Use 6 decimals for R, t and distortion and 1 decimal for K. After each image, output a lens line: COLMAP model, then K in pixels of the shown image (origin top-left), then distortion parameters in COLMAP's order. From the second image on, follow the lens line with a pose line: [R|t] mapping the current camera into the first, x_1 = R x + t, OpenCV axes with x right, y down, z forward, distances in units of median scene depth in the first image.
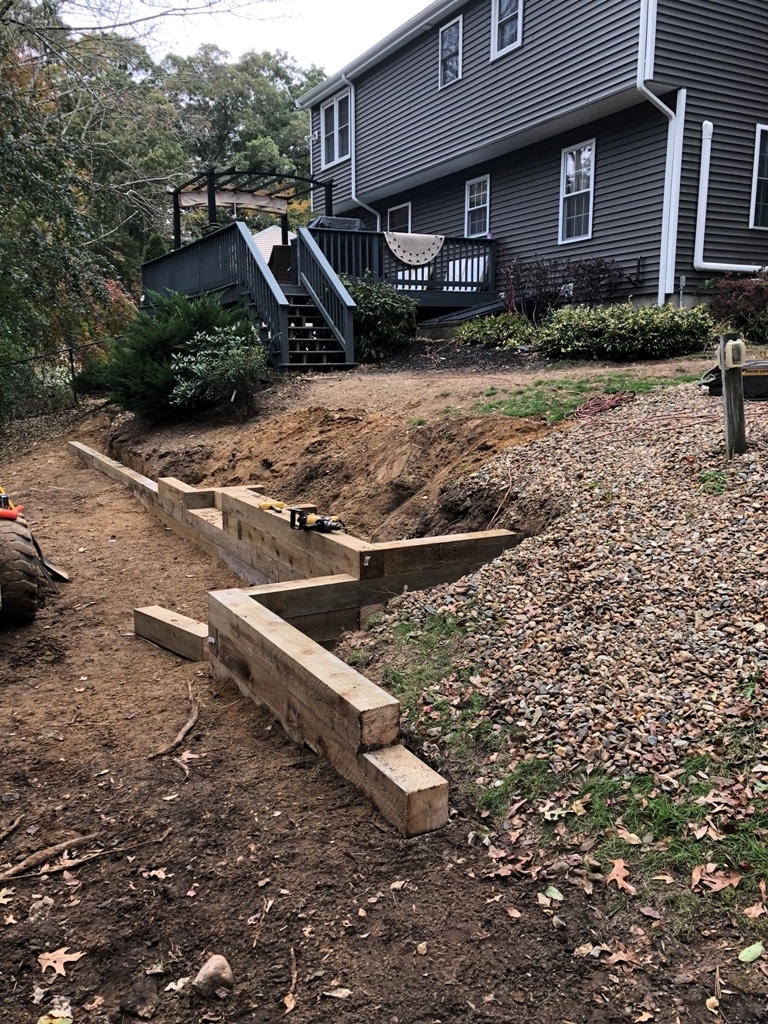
lens RADIAL K [[820.6, 0, 384.0], [0, 820.6, 512.0], [0, 0, 1]] dist [0.009936, 0.000898]
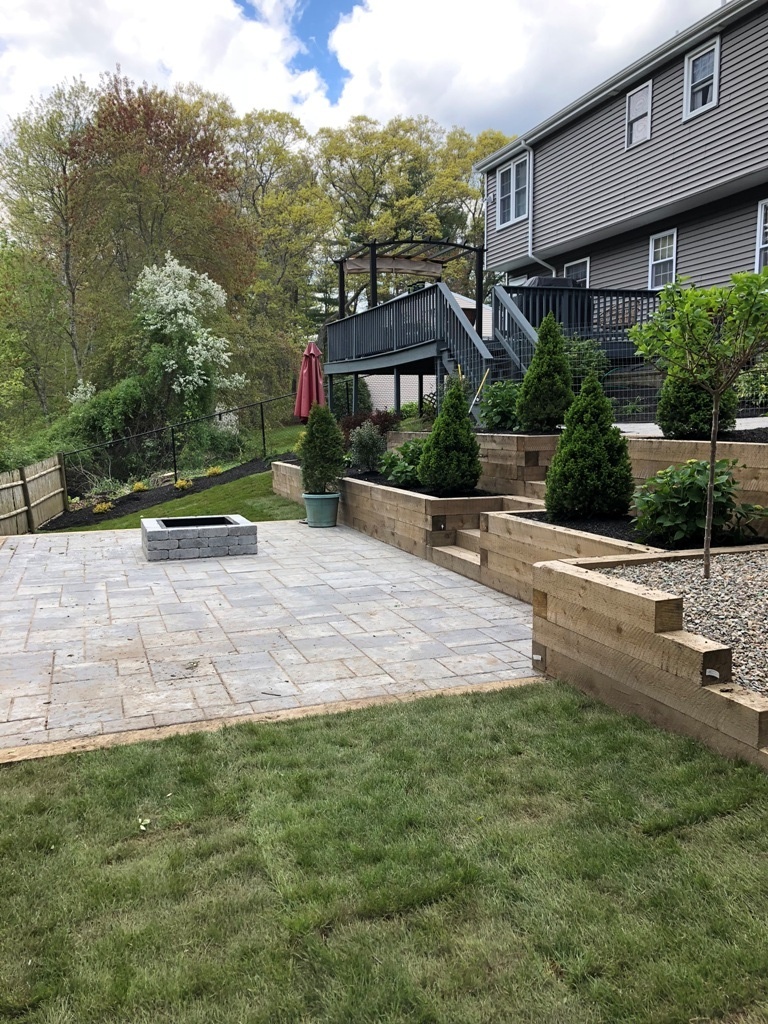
lens RADIAL K [[828.2, 0, 384.0], [0, 828.2, 512.0], [0, 0, 1]] dist [0.015060, -0.006255]
pose [[0.989022, 0.010236, -0.147412, -0.064947], [-0.019184, 0.998050, -0.059407, 0.007454], [0.146517, 0.061583, 0.987289, -0.042420]]
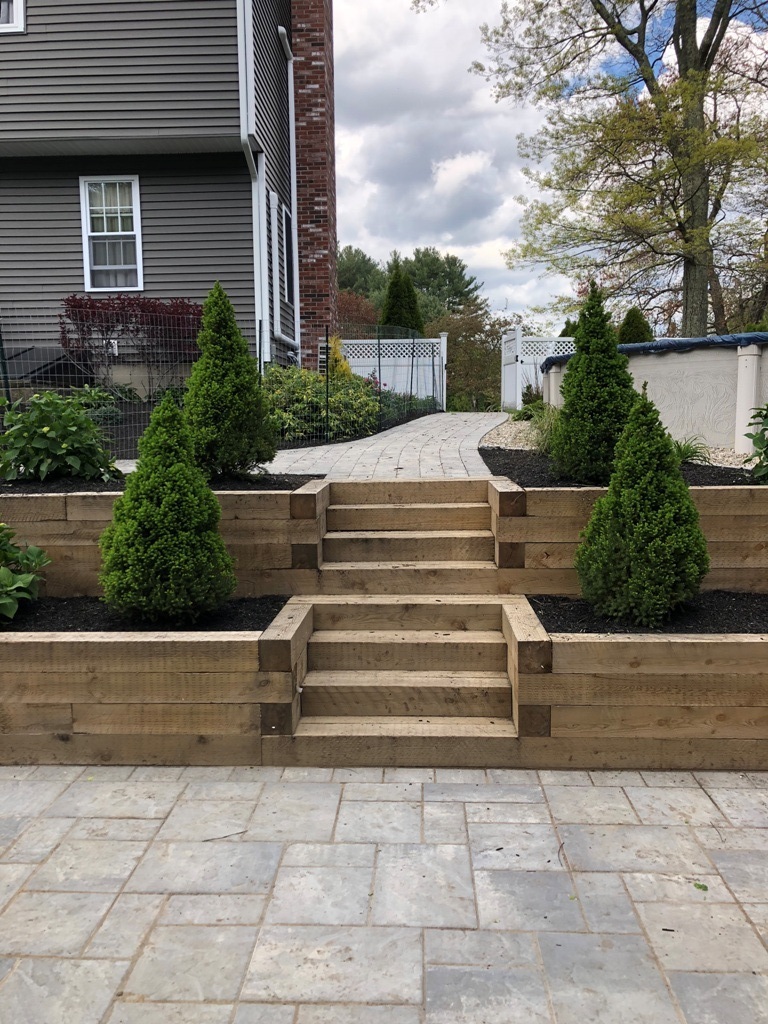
lens RADIAL K [[828.2, 0, 384.0], [0, 828.2, 512.0], [0, 0, 1]] dist [0.015060, -0.006255]
pose [[0.515482, -0.104044, 0.850561, -0.281644], [0.164508, 0.986154, 0.020930, -0.062437], [-0.840961, 0.129135, 0.525460, 0.275541]]
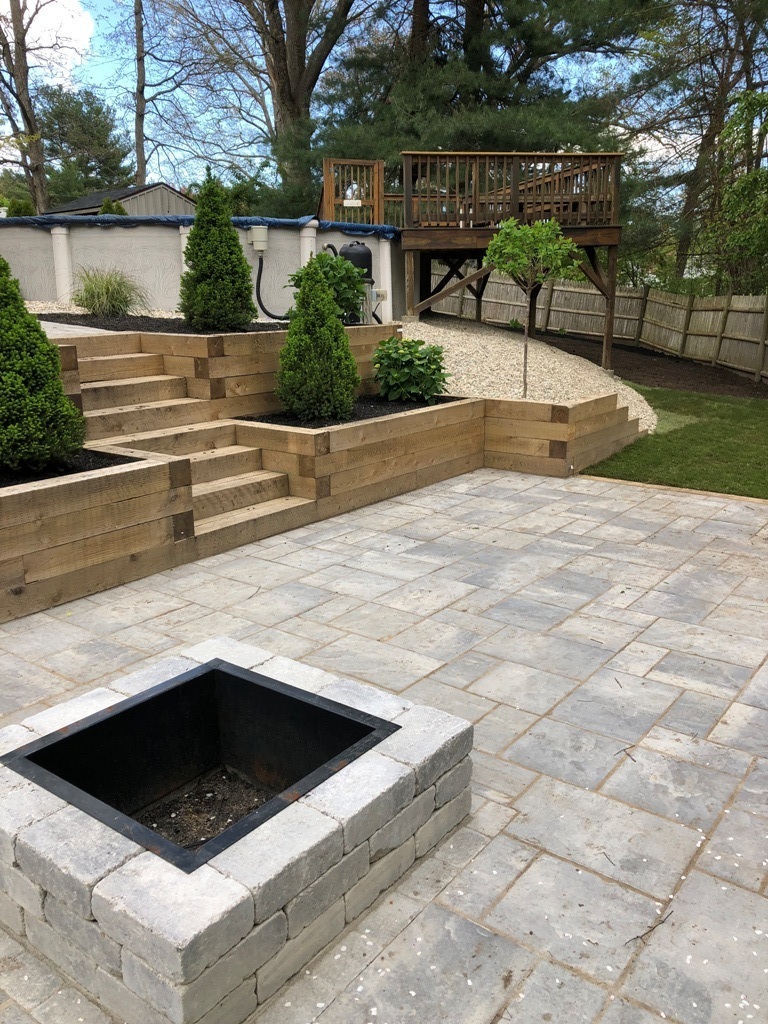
lens RADIAL K [[828.2, 0, 384.0], [0, 828.2, 512.0], [0, 0, 1]] dist [0.015060, -0.006255]
pose [[-0.413475, -0.232982, 0.880203, -0.379825], [0.166111, 0.931183, 0.324507, -0.089524], [-0.895235, 0.280387, -0.346321, 0.462461]]
